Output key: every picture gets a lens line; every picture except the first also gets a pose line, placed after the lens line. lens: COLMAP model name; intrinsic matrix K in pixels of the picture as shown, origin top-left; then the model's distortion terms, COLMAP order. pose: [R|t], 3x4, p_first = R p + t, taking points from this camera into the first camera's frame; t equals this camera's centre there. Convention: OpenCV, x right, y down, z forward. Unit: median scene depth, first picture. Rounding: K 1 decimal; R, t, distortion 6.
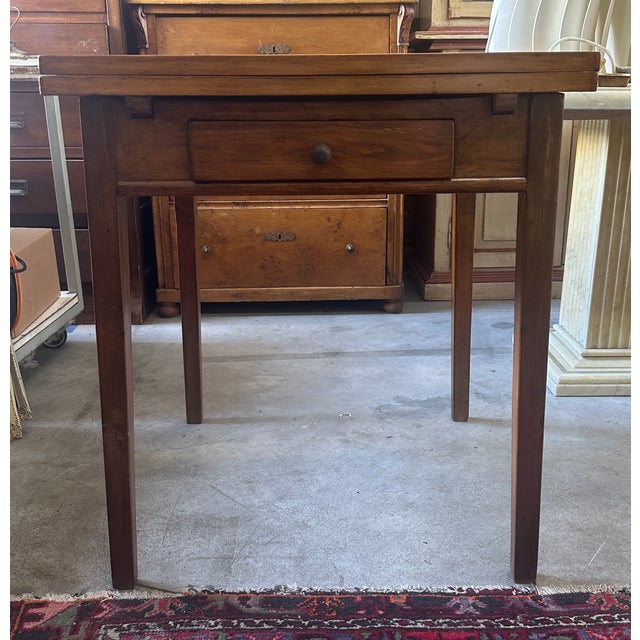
lens RADIAL K [[759.2, 0, 338.1], [0, 759.2, 304.1], [0, 0, 1]] dist [-0.000219, 0.000000]
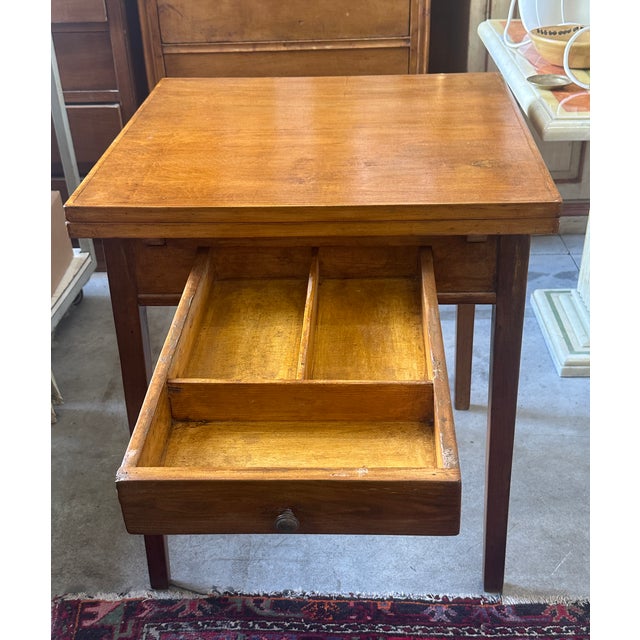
lens RADIAL K [[870.8, 0, 320.8], [0, 870.8, 354.3], [0, 0, 1]] dist [0.052810, 0.000000]
pose [[0.998177, 0.008068, -0.059808, 0.054183], [0.007788, 0.965517, 0.260224, -0.339011], [0.059845, -0.260215, 0.963694, -0.231513]]
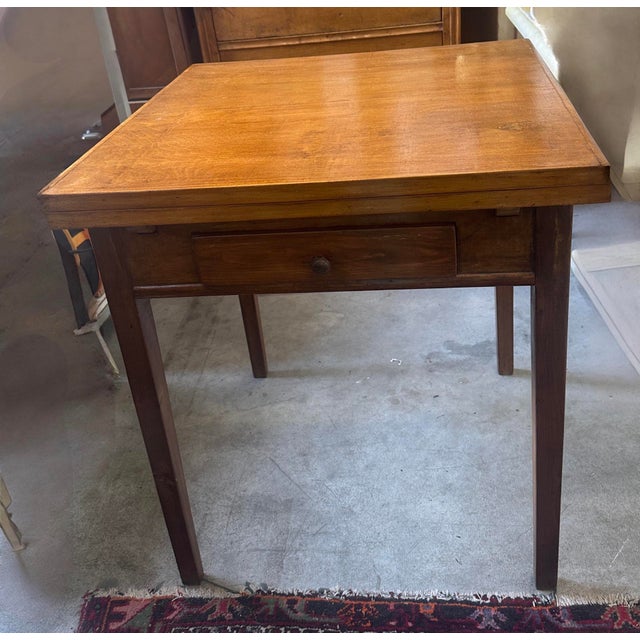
lens RADIAL K [[701.2, 0, 341.9], [0, 701.2, 254.7], [0, 0, 1]] dist [-0.015307, 0.000000]
pose [[0.990638, -0.031685, -0.132789, 0.100849], [0.057894, 0.978400, 0.198447, -0.309197], [0.123633, -0.204277, 0.971075, 0.087203]]
